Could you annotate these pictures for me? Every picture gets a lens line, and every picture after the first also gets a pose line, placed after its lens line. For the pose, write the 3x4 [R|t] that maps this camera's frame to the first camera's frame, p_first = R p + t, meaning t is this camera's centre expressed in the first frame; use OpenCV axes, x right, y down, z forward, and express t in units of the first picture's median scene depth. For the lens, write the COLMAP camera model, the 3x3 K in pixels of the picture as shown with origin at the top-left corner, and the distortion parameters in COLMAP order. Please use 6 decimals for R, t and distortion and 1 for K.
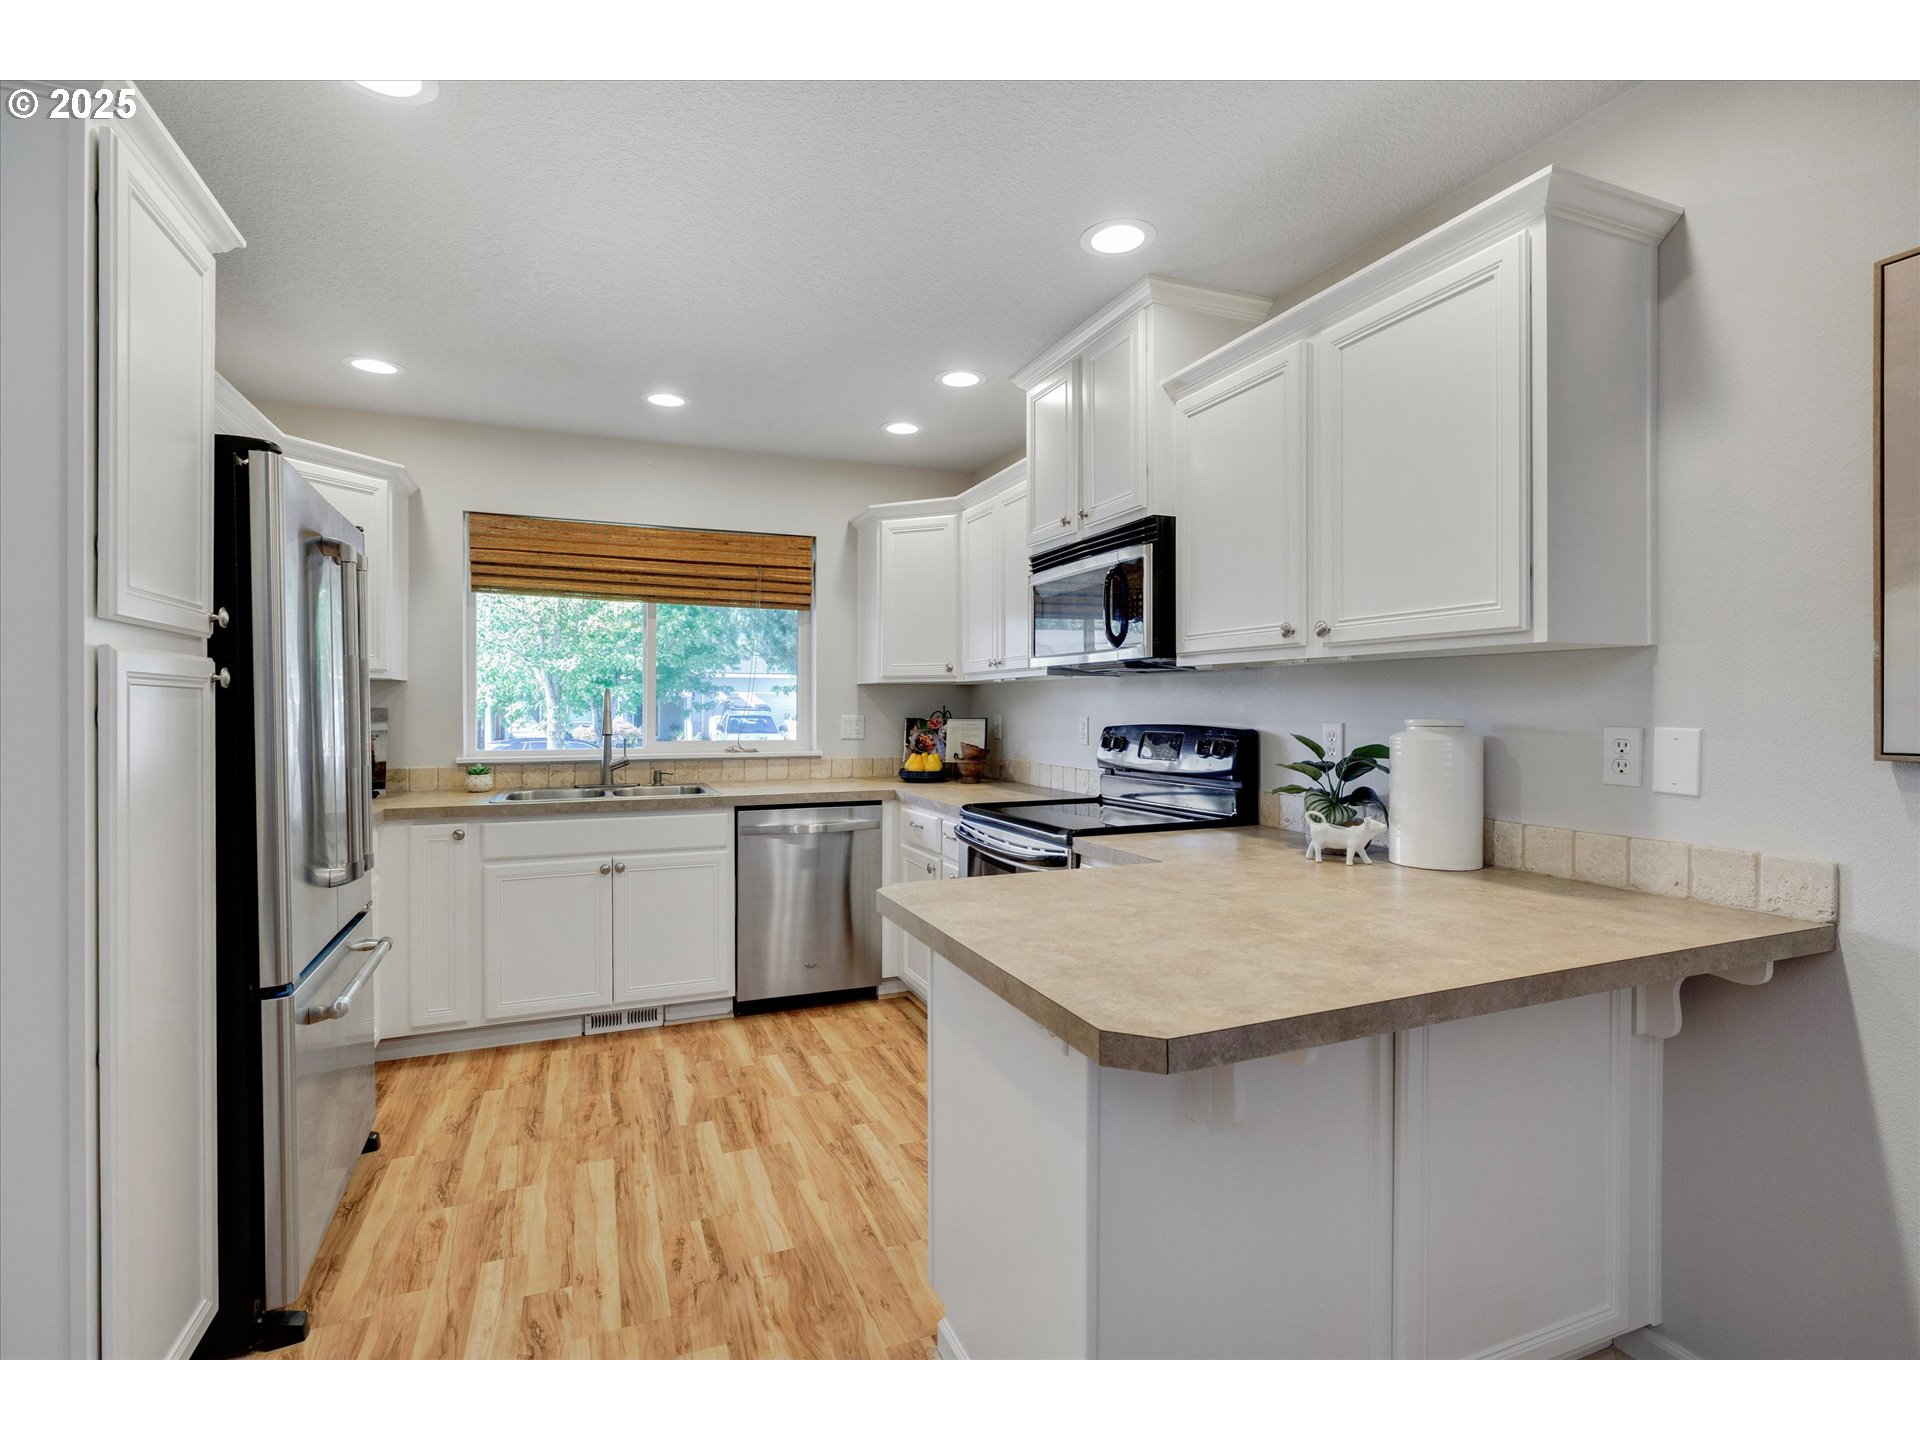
lens RADIAL K [[893.8, 0, 961.1], [0, 893.8, 713.8], [0, 0, 1]] dist [-0.014980, 0.005407]
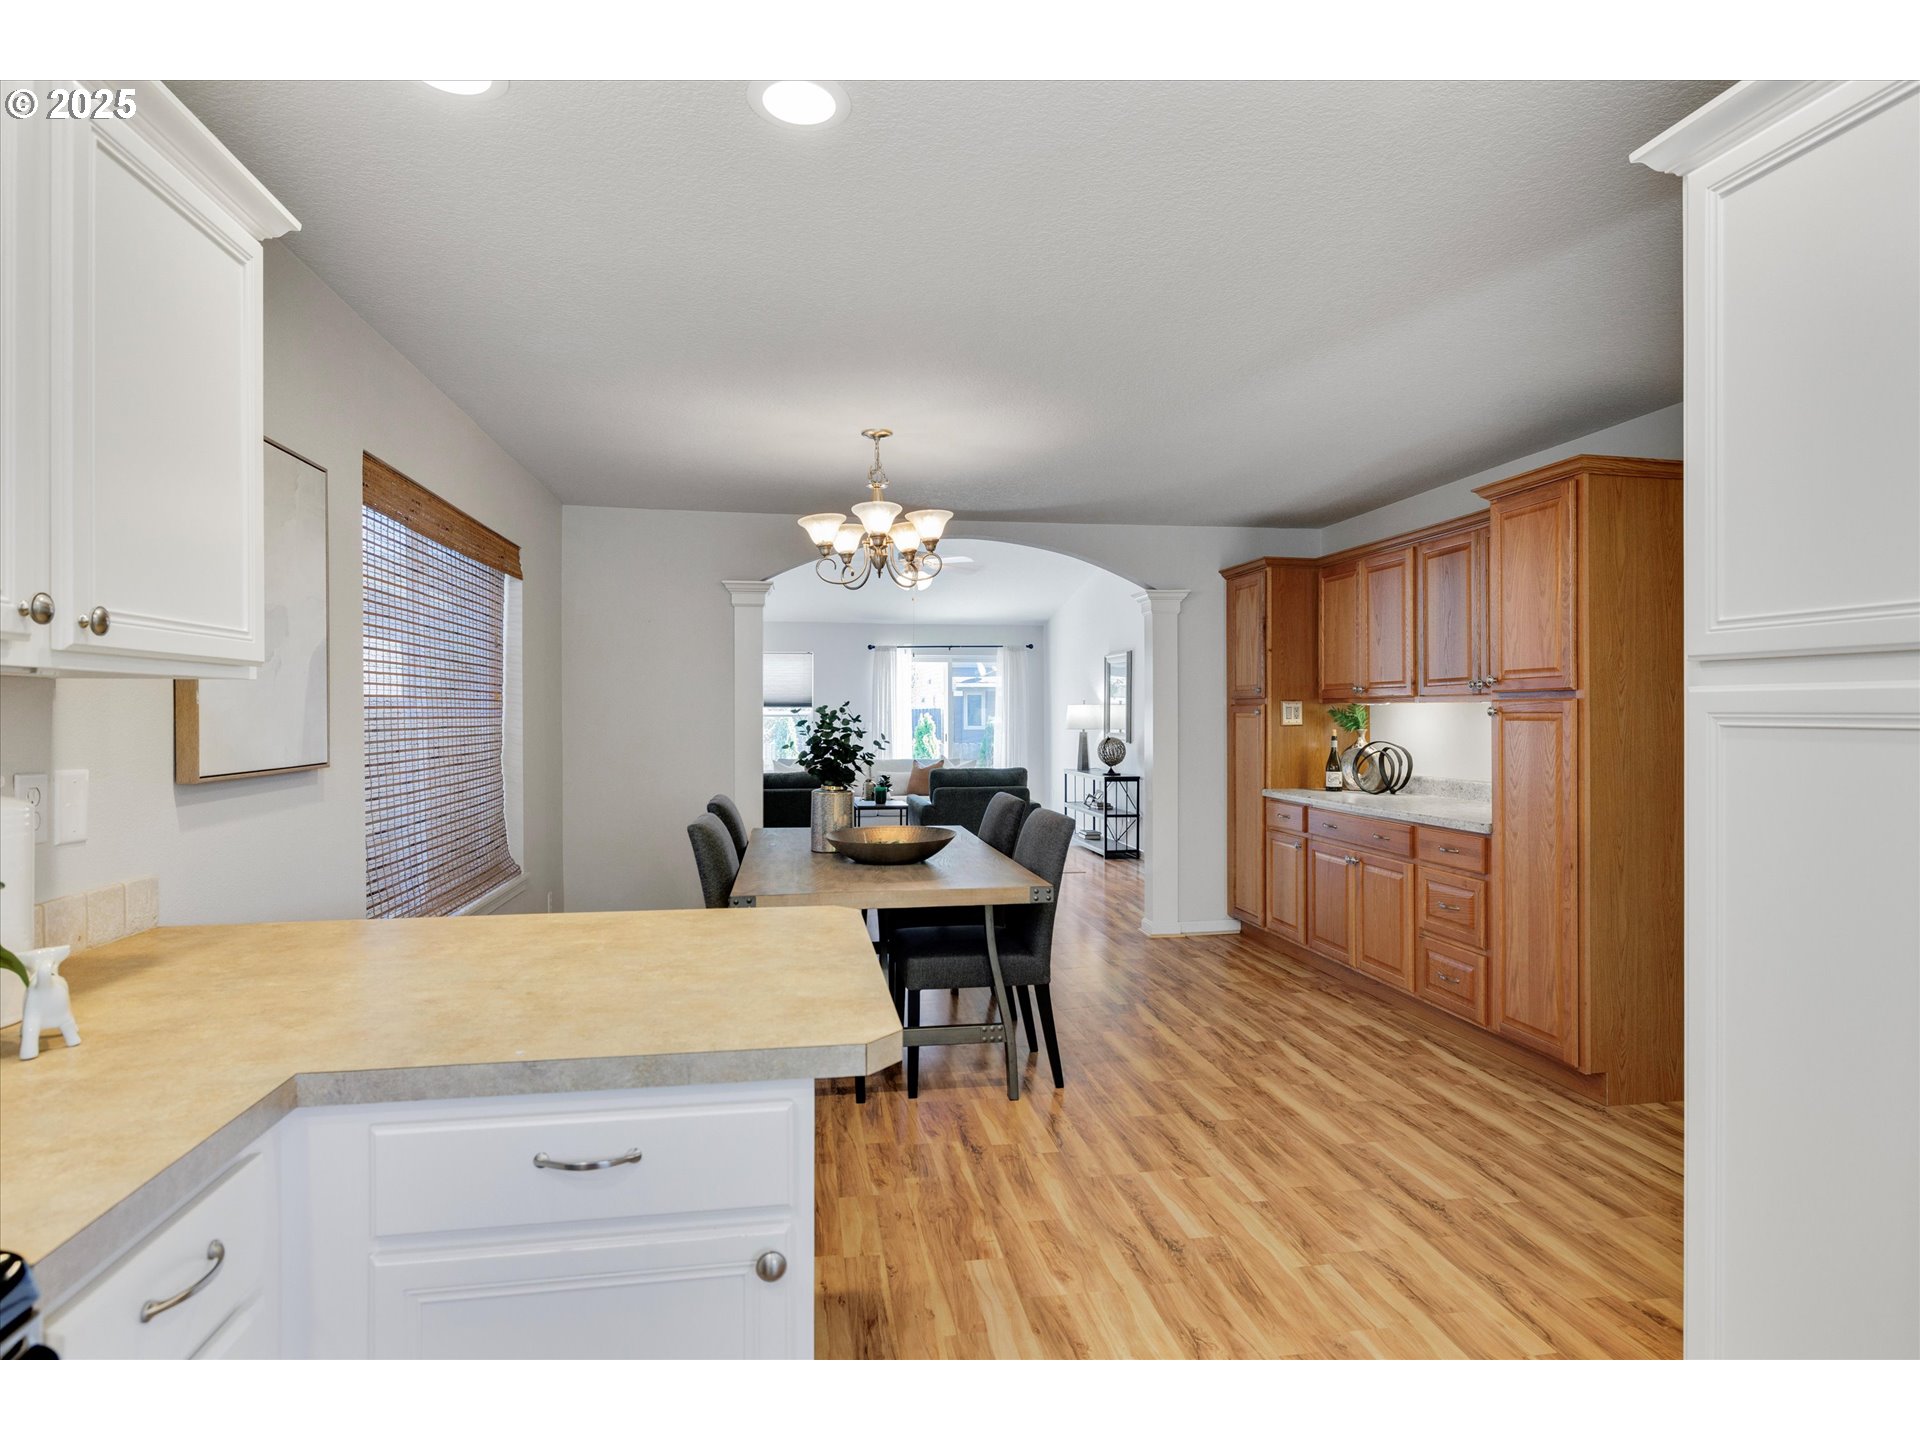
lens RADIAL K [[1024.4, 0, 951.5], [0, 1024.4, 712.8], [0, 0, 1]] dist [0.004763, 0.000097]
pose [[-0.970572, 0.001597, 0.240806, -0.145104], [0.003665, 0.999960, 0.008140, -0.021505], [-0.240783, 0.008783, -0.970539, 0.786287]]
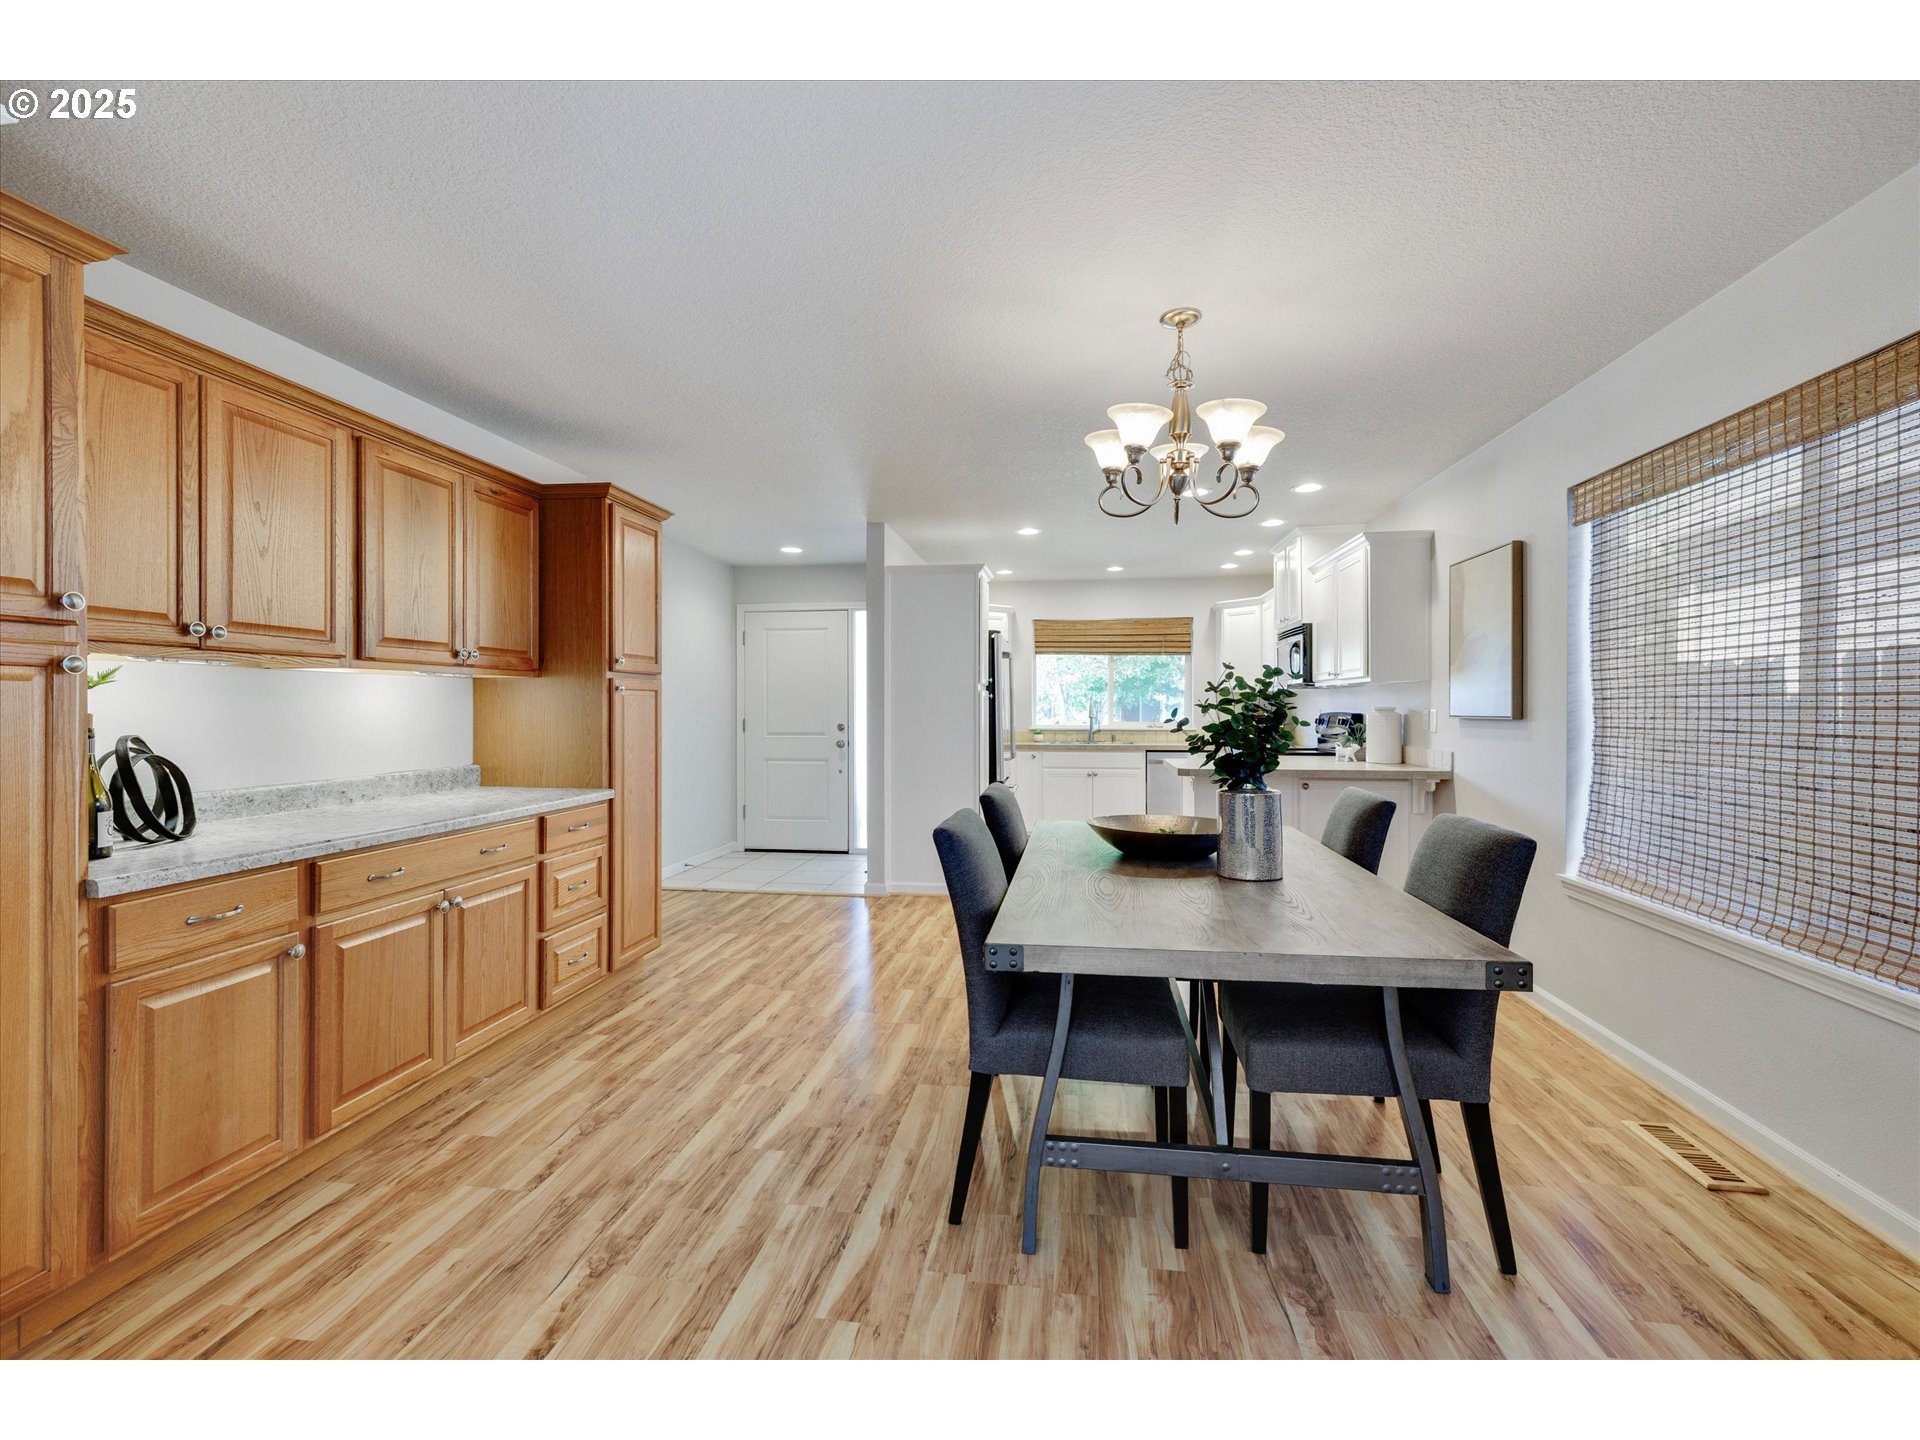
lens RADIAL K [[829.4, 0, 961.8], [0, 829.4, 706.7], [0, 0, 1]] dist [0.001162, 0.000410]
pose [[0.855438, -0.002217, -0.517900, 0.388340], [-0.002645, 0.999959, -0.008648, 0.015135], [0.517898, 0.008767, 0.855397, -0.913211]]
